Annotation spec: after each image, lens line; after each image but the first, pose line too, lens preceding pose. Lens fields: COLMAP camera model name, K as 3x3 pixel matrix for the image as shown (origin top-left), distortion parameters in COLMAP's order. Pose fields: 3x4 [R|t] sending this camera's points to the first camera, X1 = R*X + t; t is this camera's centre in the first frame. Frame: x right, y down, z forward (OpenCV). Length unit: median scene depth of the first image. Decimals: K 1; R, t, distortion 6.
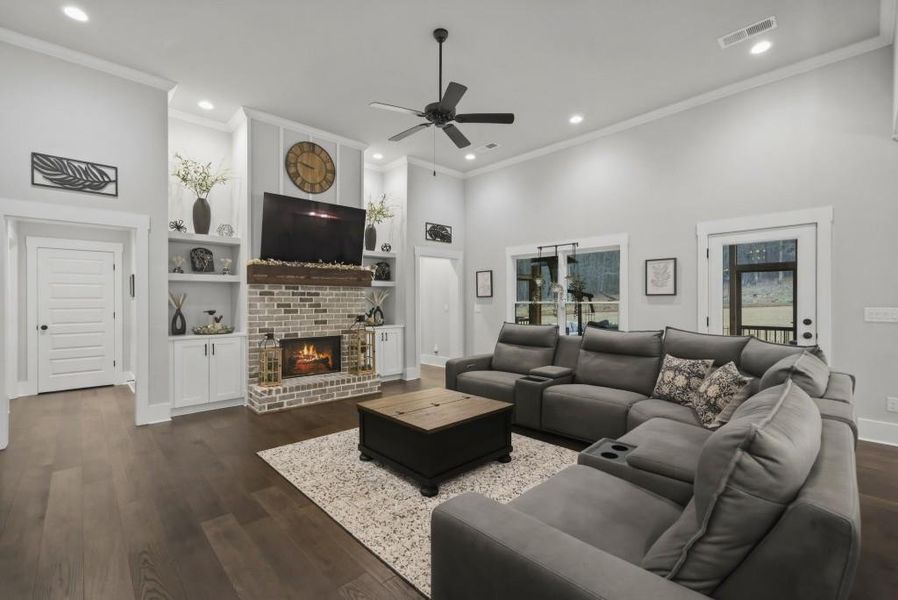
lens RADIAL K [[393.2, 0, 446.6], [0, 393.2, 299.1], [0, 0, 1]] dist [-0.004926, 0.004329]
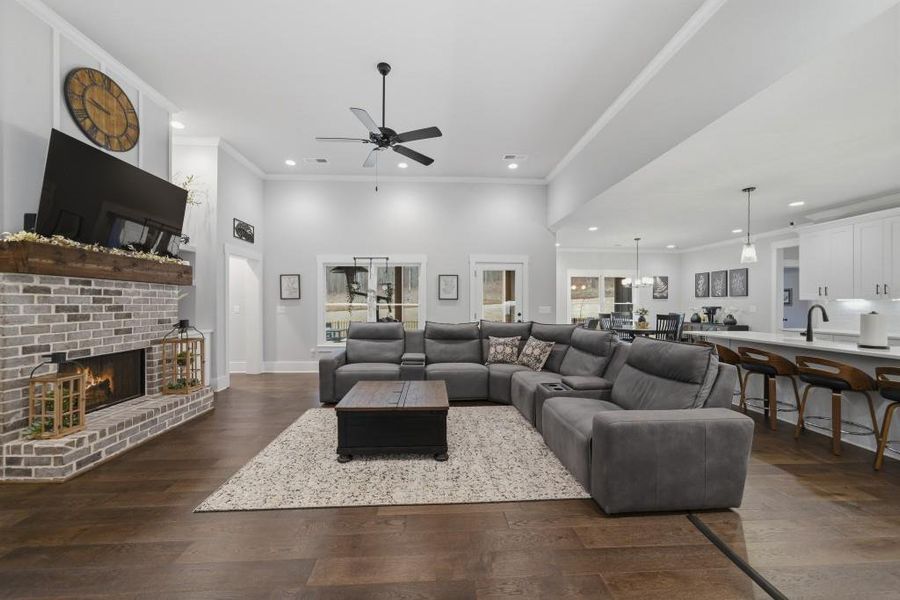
lens RADIAL K [[329.8, 0, 449.0], [0, 329.8, 304.2], [0, 0, 1]] dist [-0.006109, 0.002390]
pose [[0.647263, -0.000270, 0.762267, -0.409569], [-0.005718, 0.999970, 0.005210, 0.001878], [-0.762245, -0.007731, 0.647242, 0.157761]]
